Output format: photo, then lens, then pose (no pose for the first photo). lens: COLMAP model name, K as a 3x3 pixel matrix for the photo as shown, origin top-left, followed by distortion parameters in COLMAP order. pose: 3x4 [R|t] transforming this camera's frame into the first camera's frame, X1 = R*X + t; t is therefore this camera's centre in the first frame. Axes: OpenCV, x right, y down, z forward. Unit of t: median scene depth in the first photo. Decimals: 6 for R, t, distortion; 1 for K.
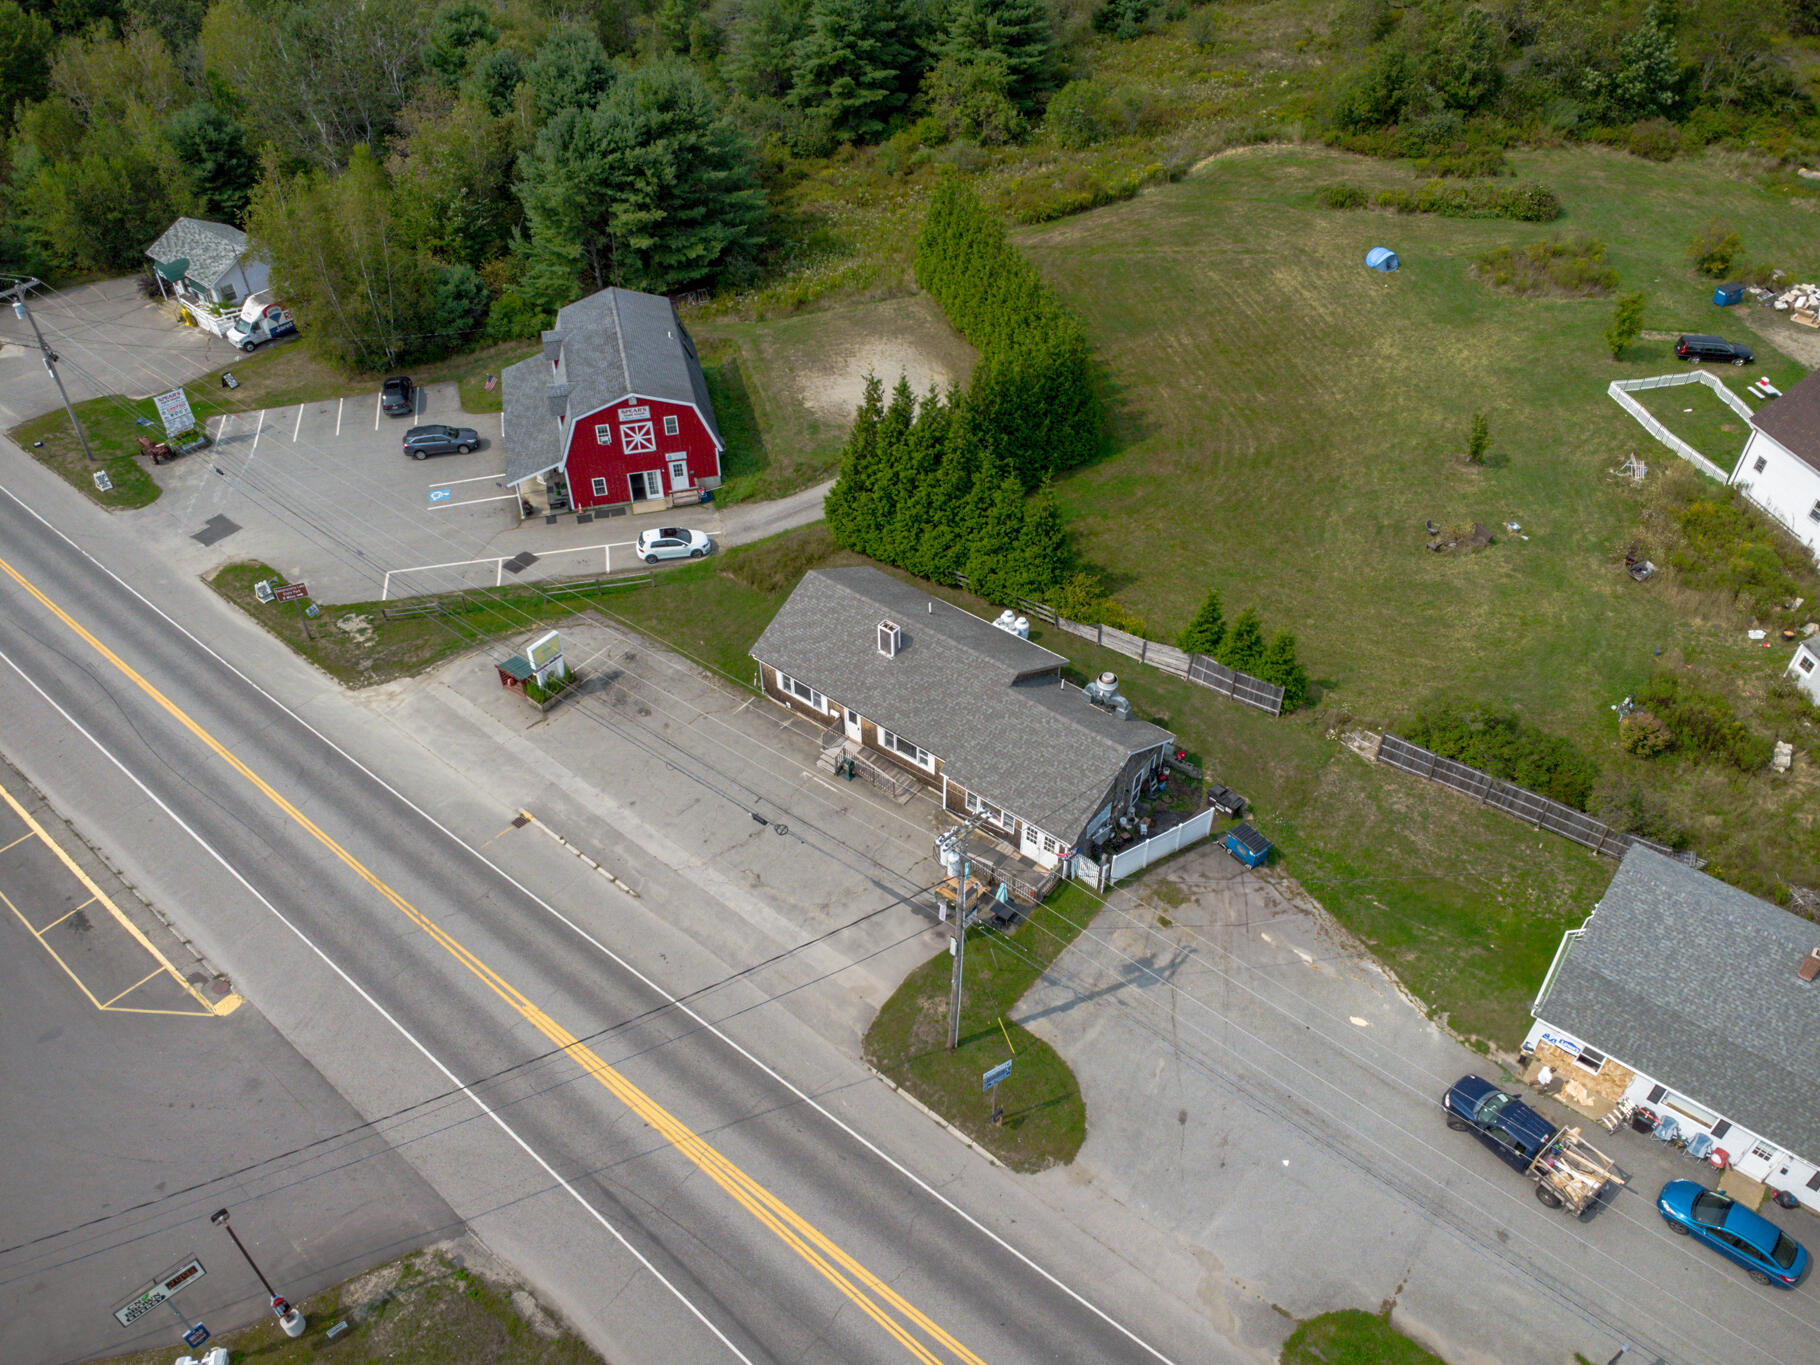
lens RADIAL K [[1304.4, 0, 898.5], [0, 1304.4, 691.2], [0, 0, 1]] dist [0.006626, -0.000095]
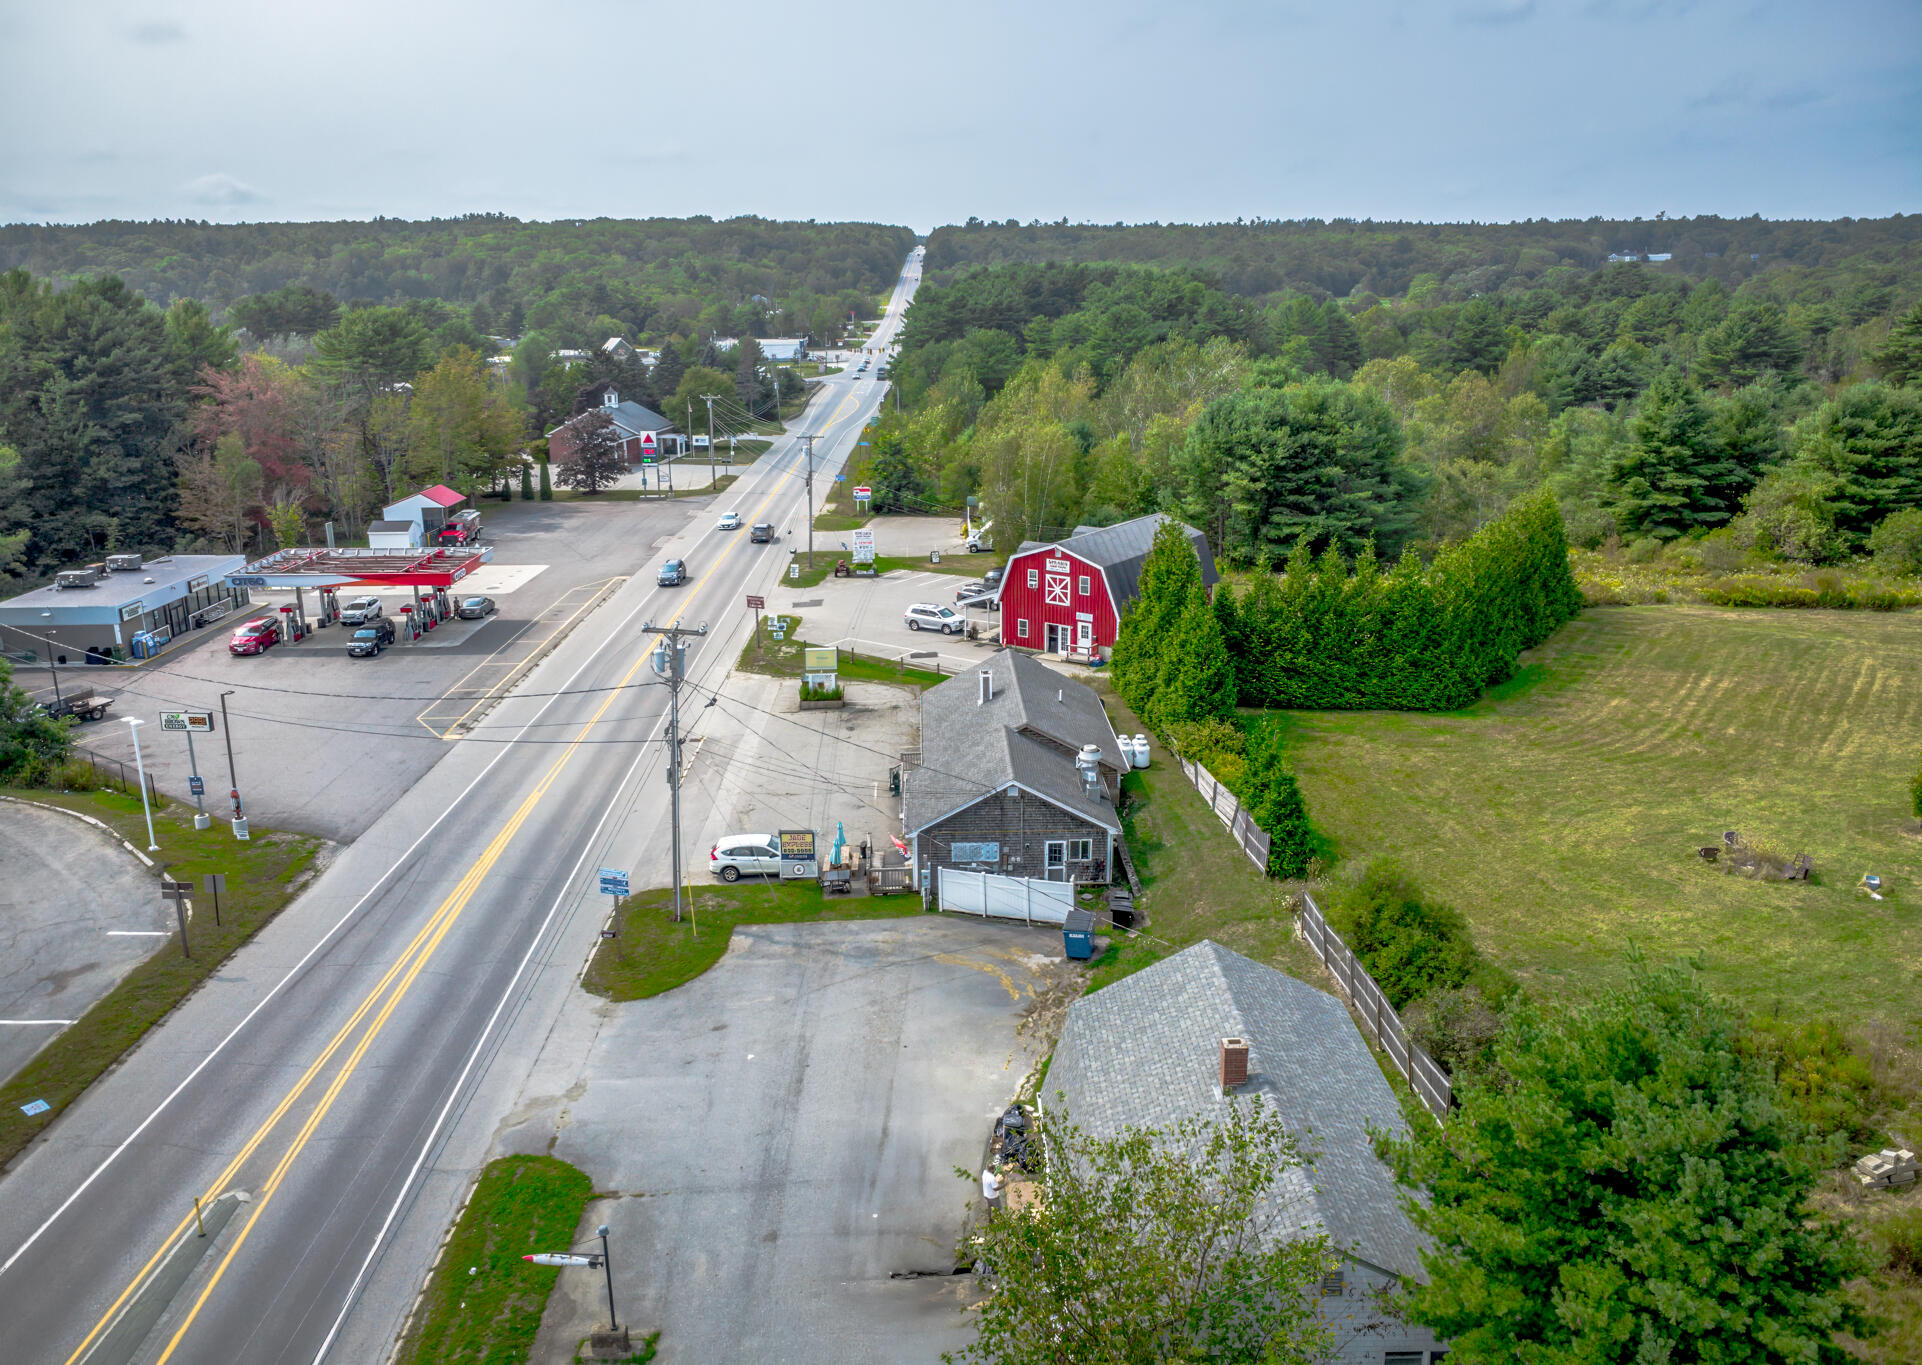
lens RADIAL K [[1385.5, 0, 961.0], [0, 1385.5, 682.5], [0, 0, 1]] dist [-0.003048, 0.000928]
pose [[0.652691, 0.216185, -0.726126, 0.636133], [-0.497572, 0.845069, -0.195653, 0.147906], [0.571329, 0.489001, 0.659137, 0.220432]]
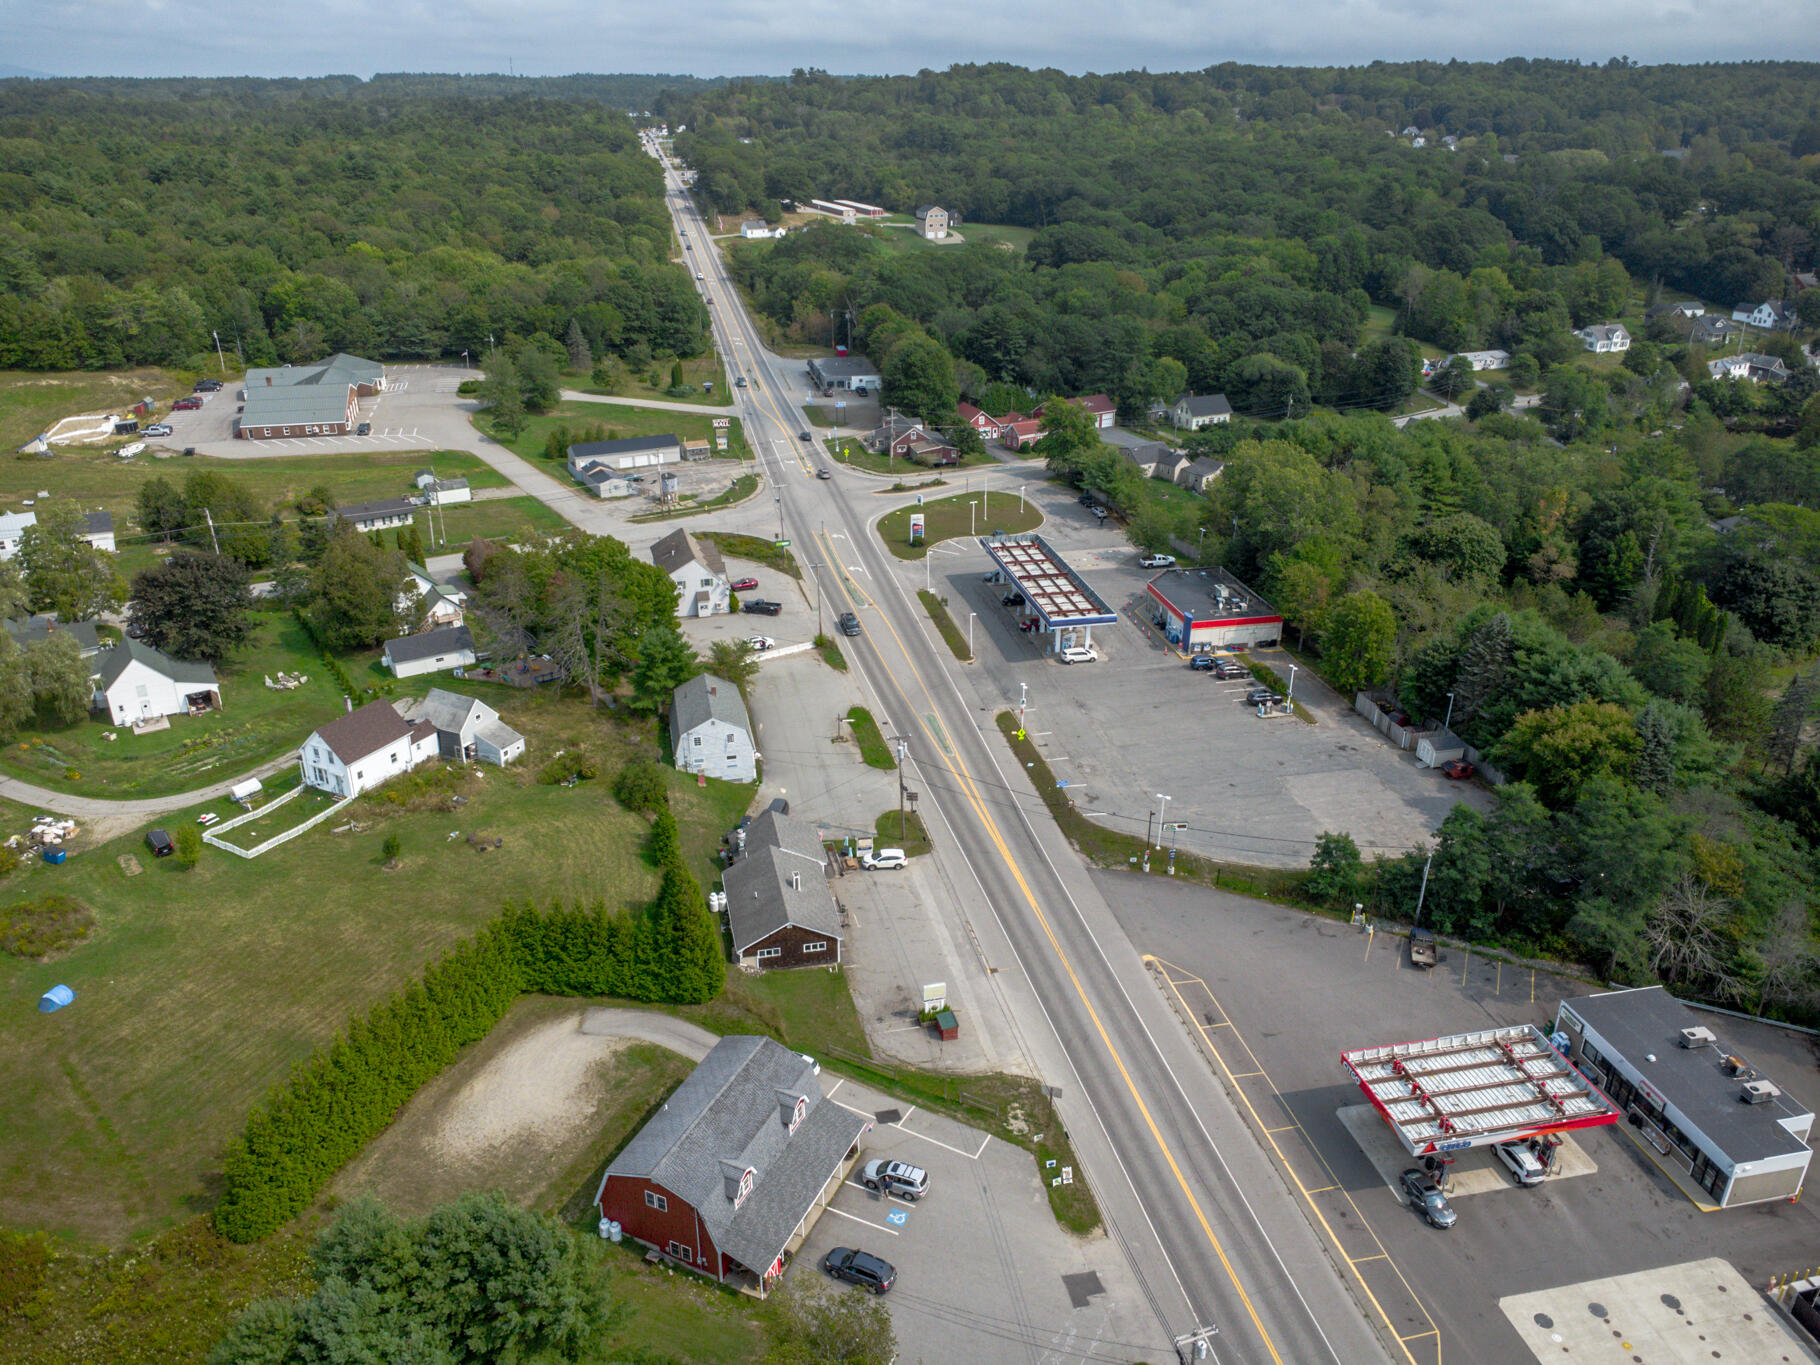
lens RADIAL K [[1304.4, 0, 898.5], [0, 1304.4, 691.2], [0, 0, 1]] dist [0.006626, -0.000095]
pose [[-0.783105, -0.254818, 0.567287, -0.928538], [0.411716, 0.471232, 0.780019, -1.307612], [-0.466087, 0.844398, -0.264112, 0.987091]]
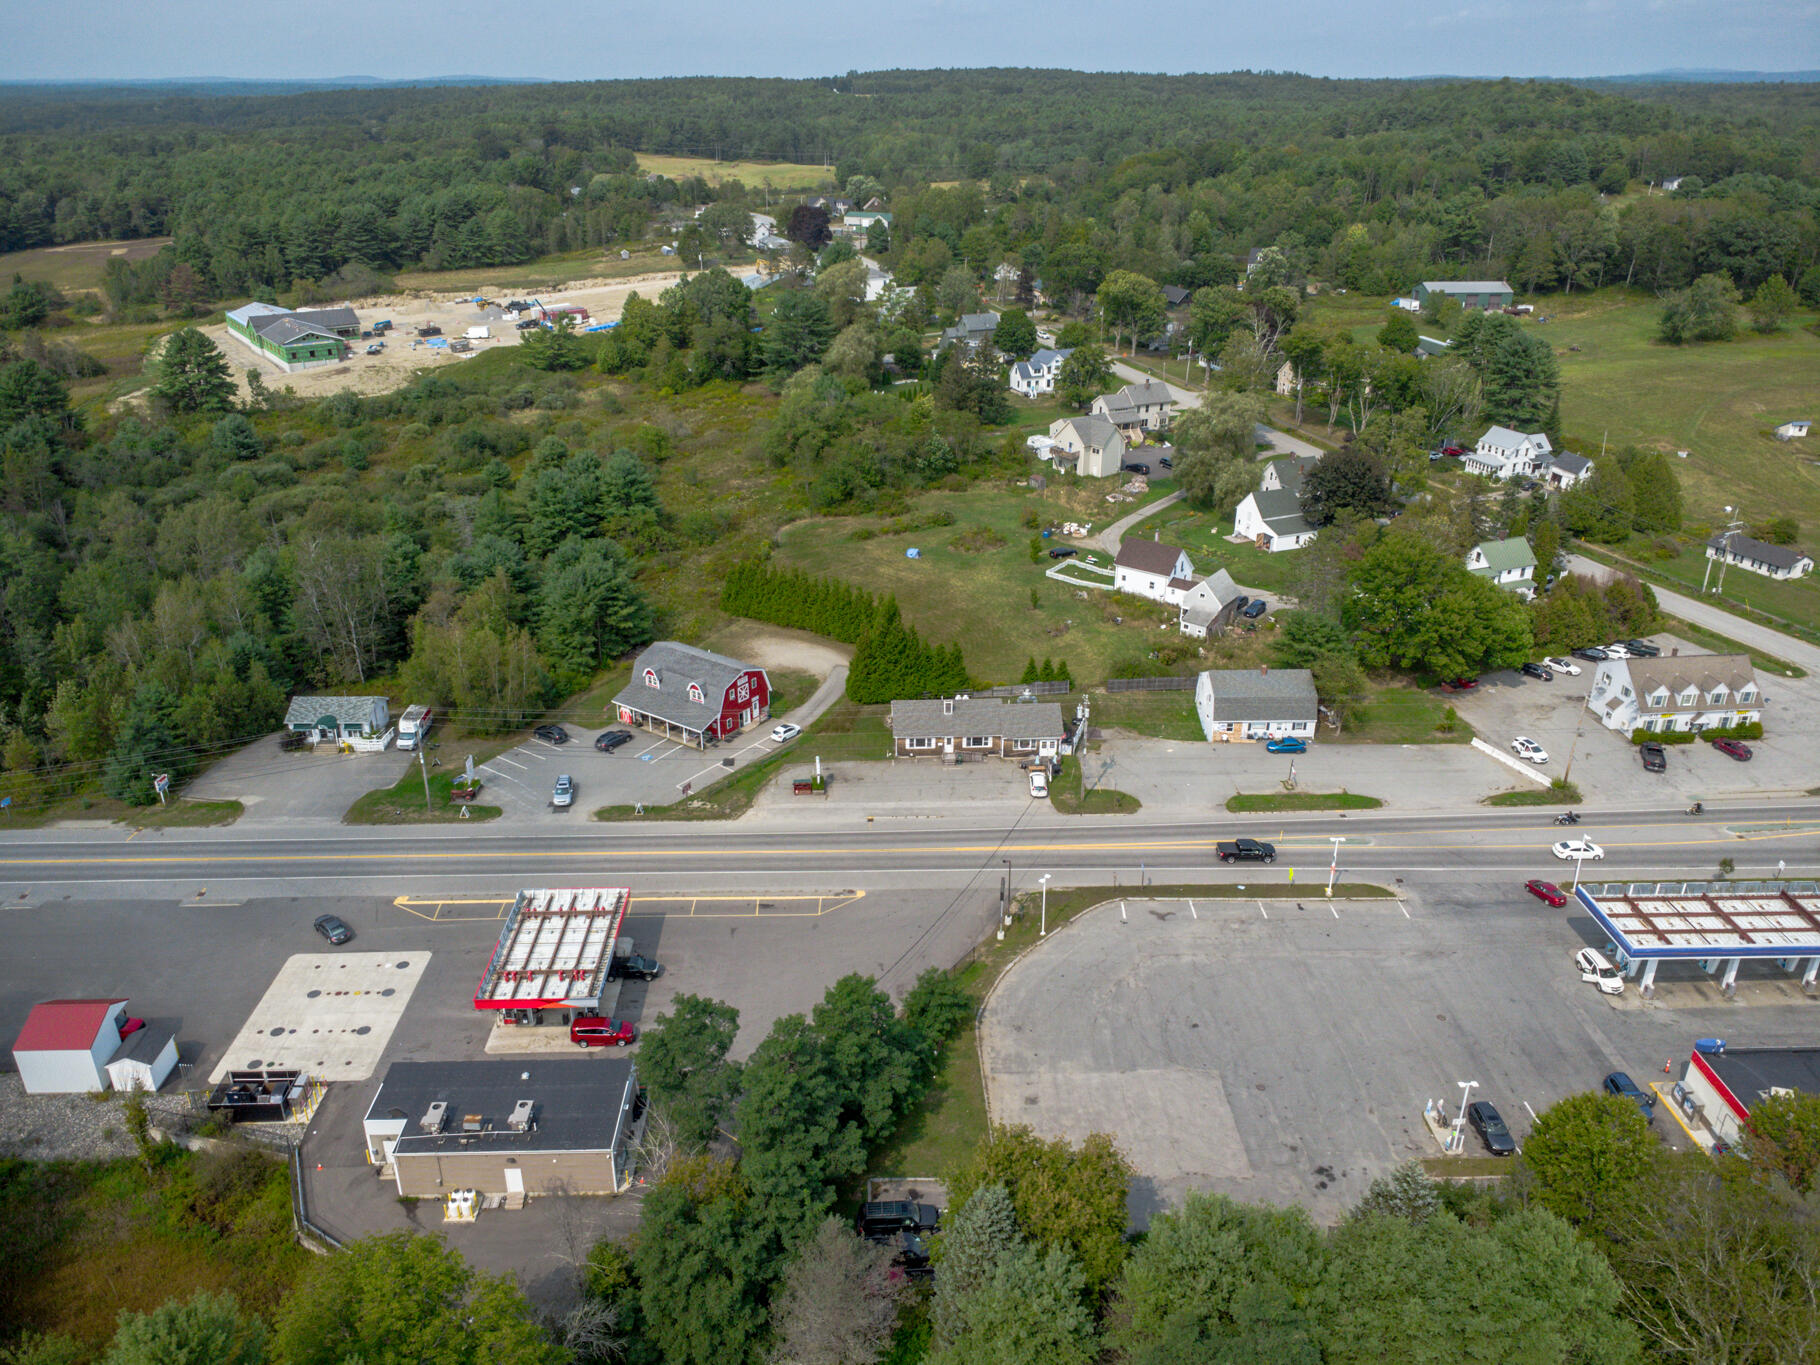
lens RADIAL K [[1304.4, 0, 898.5], [0, 1304.4, 691.2], [0, 0, 1]] dist [0.006626, -0.000095]
pose [[0.754381, -0.269698, 0.598475, -1.258120], [0.429184, 0.892489, -0.138796, 0.191244], [-0.496699, 0.361561, 0.789027, -0.731161]]
